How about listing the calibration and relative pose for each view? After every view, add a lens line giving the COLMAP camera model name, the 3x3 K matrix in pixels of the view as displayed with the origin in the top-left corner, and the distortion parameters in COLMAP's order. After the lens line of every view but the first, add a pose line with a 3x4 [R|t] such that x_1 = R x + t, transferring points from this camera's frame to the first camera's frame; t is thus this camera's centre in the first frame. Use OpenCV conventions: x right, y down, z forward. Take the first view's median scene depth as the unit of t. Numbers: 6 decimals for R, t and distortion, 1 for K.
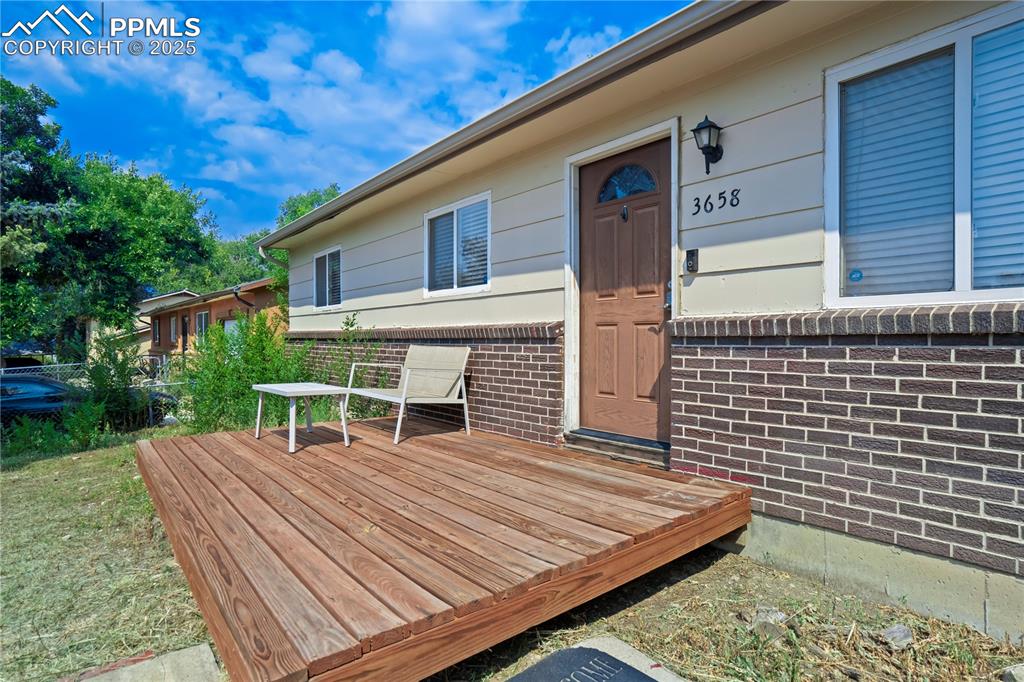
lens RADIAL K [[528.4, 0, 512.5], [0, 528.4, 337.9], [0, 0, 1]] dist [-0.024026, 0.001876]
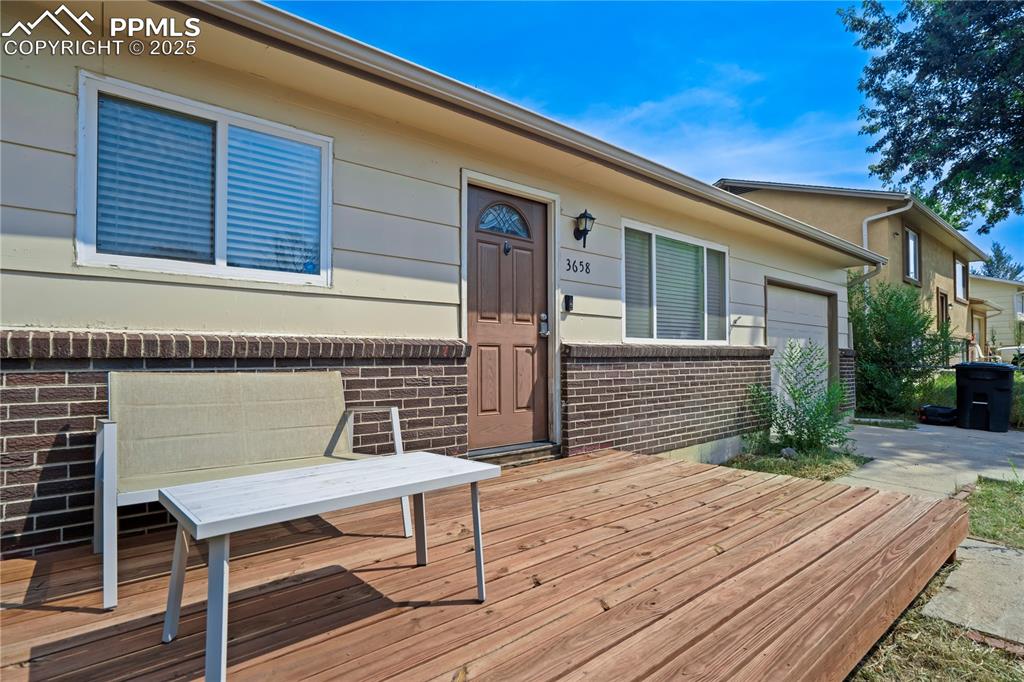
lens RADIAL K [[528.4, 0, 512.6], [0, 528.4, 351.0], [0, 0, 1]] dist [-0.024026, 0.001876]
pose [[-0.011076, 0.024236, 0.999645, -1.061729], [0.006627, 0.999686, -0.024164, 0.013970], [-0.999917, 0.006357, -0.011233, 1.165813]]
